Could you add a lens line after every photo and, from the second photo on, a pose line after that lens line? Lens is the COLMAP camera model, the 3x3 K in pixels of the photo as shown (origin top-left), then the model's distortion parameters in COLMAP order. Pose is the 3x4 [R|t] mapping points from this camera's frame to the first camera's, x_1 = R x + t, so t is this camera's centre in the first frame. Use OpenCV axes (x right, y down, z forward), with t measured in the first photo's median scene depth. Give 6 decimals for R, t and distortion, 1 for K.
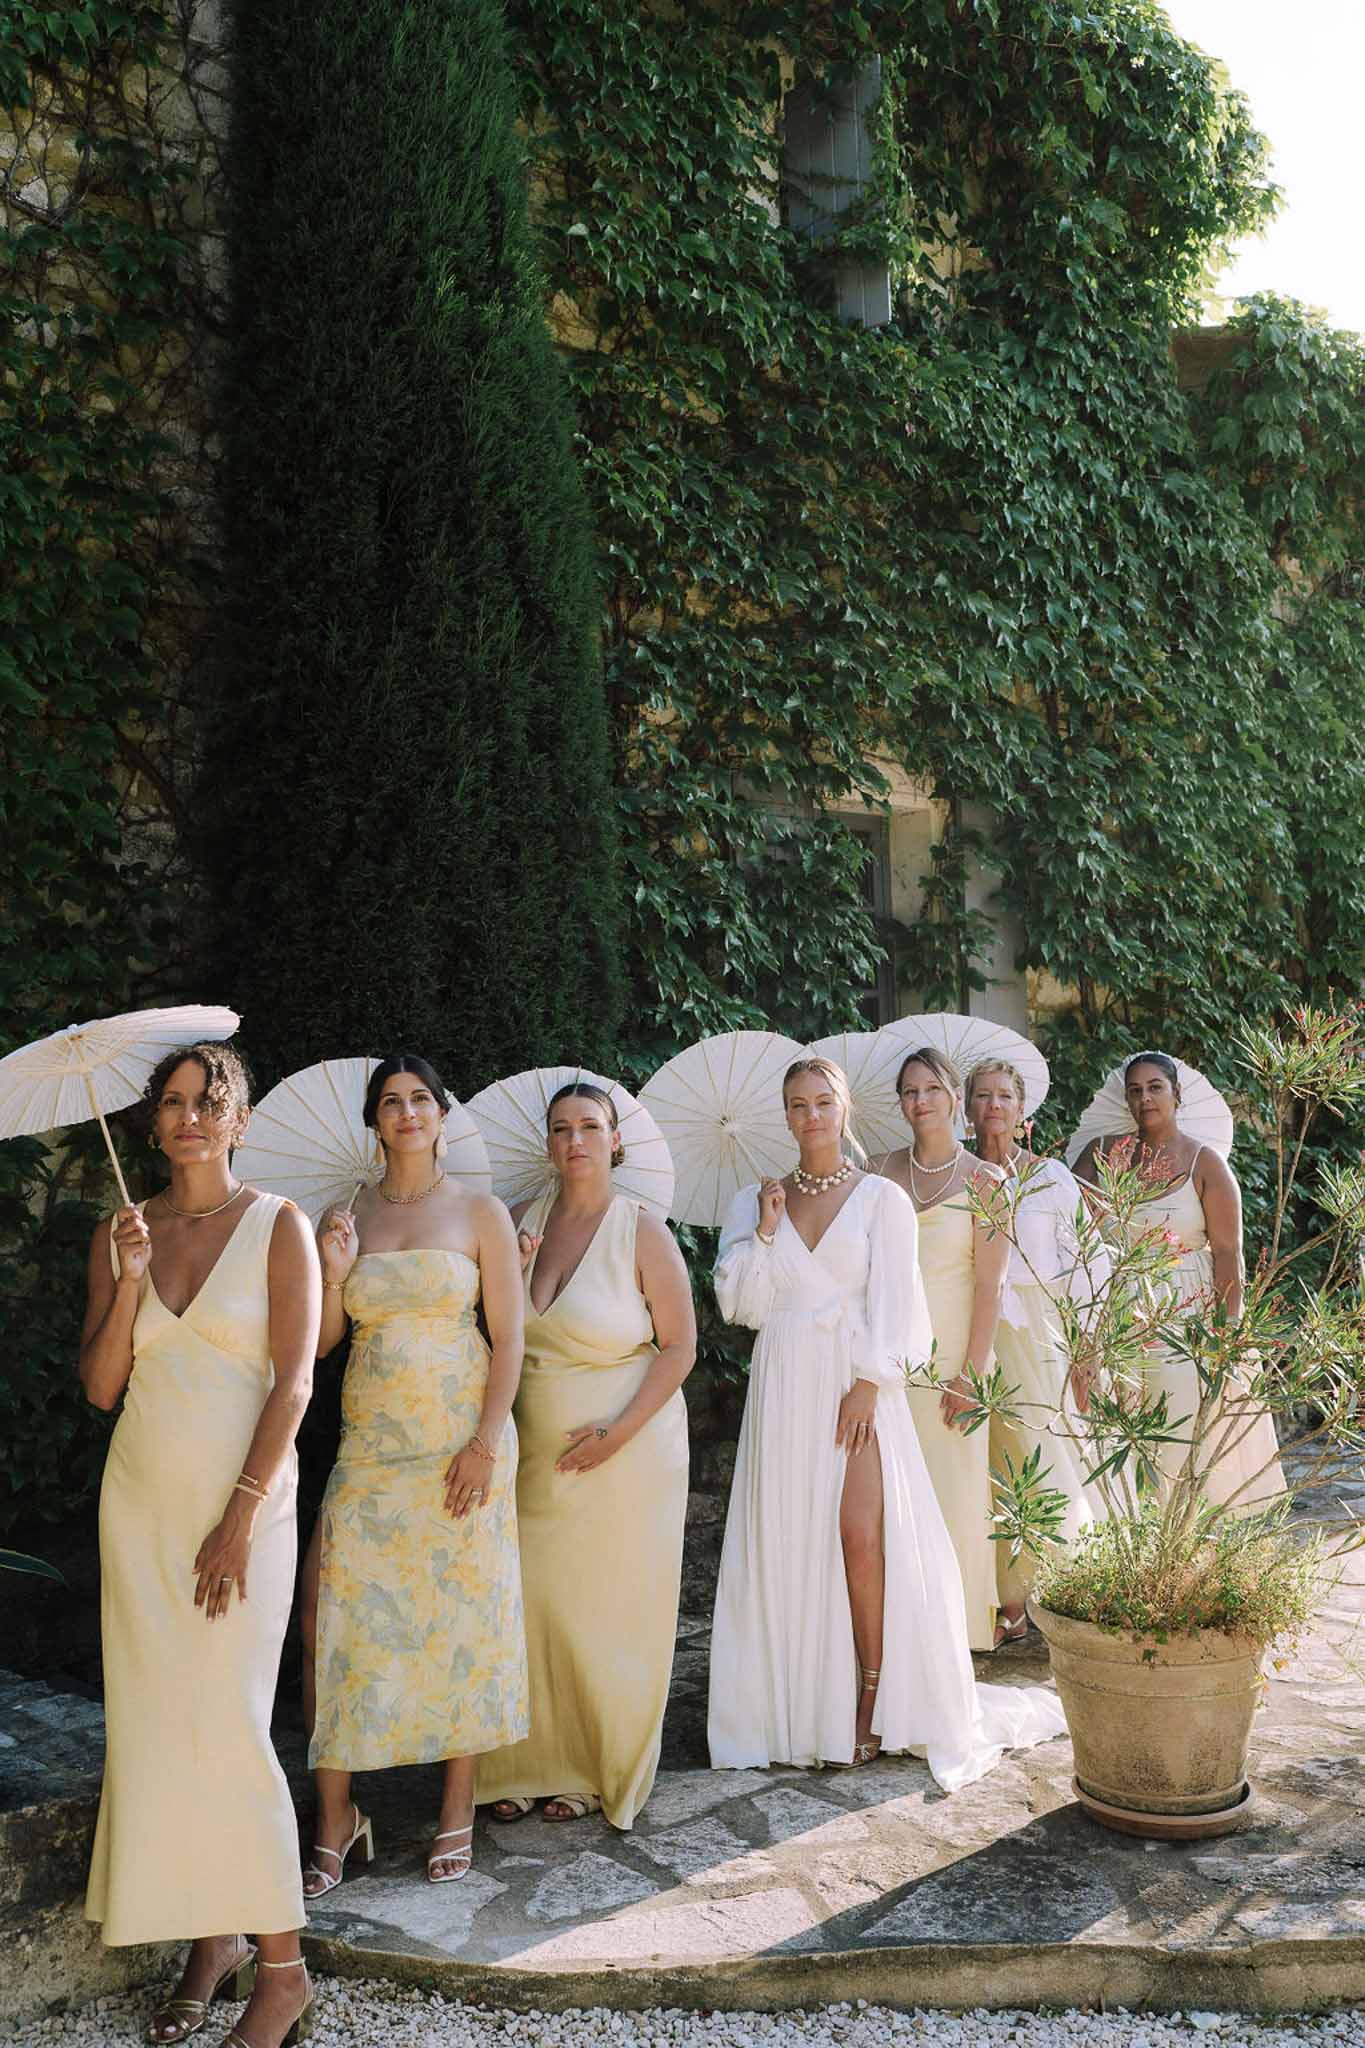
lens RADIAL K [[2007.4, 0, 723.5], [0, 2007.4, 1023.4], [0, 0, 1]] dist [-0.006114, 0.017110]
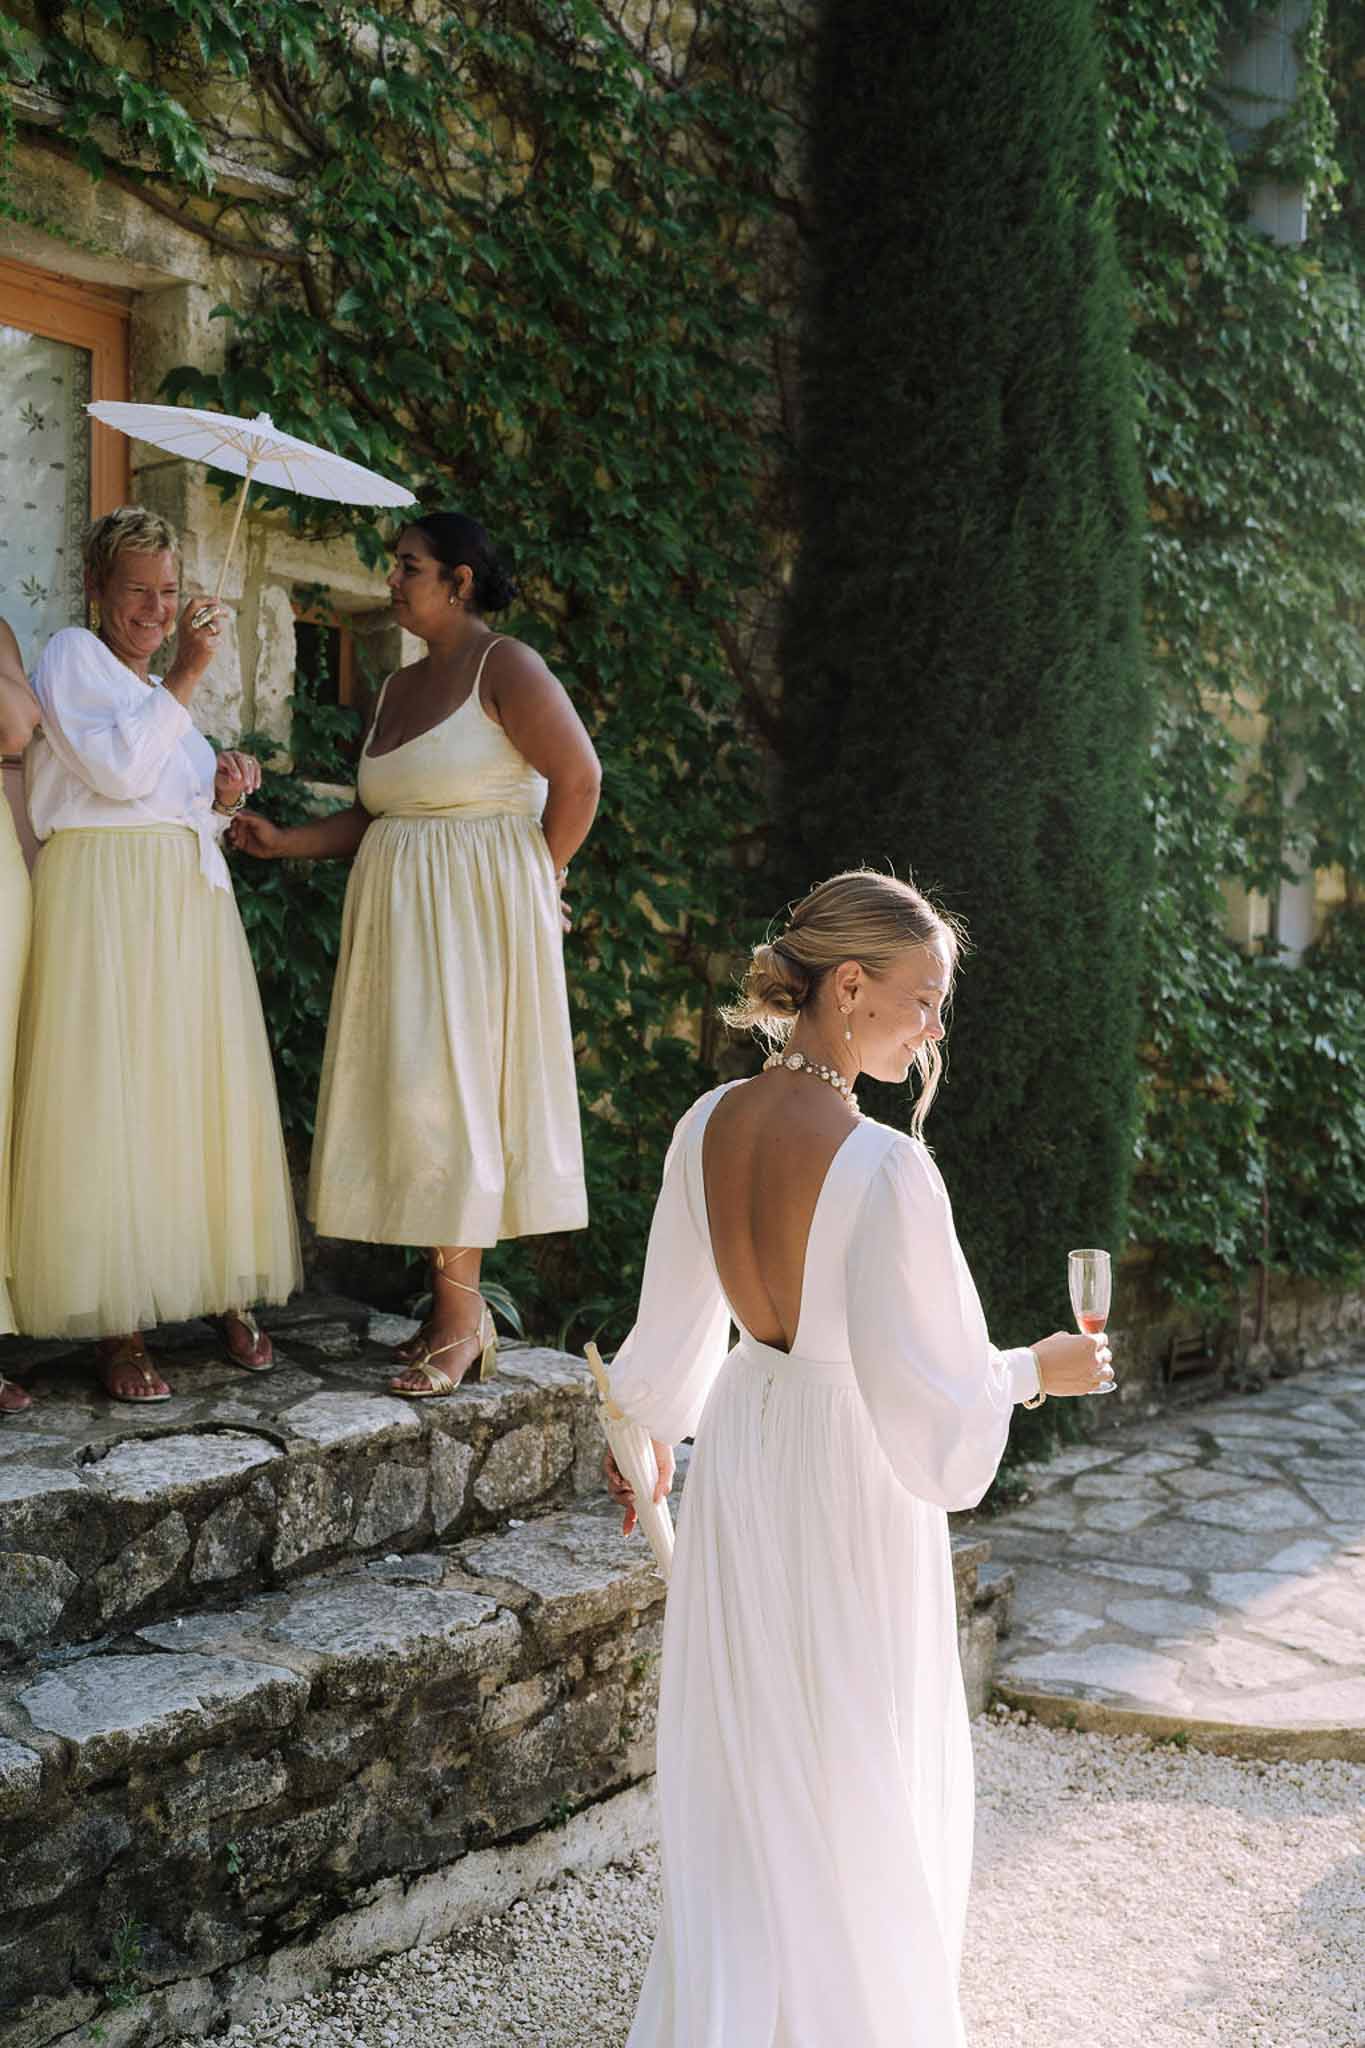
lens RADIAL K [[2045.7, 0, 682.5], [0, 2045.7, 1024.0], [0, 0, 1]] dist [0.000325, -0.003238]
pose [[0.993567, 0.049788, 0.101717, -0.412883], [-0.056238, 0.996518, 0.061556, 0.013394], [-0.098298, -0.066880, 0.992907, -0.072166]]
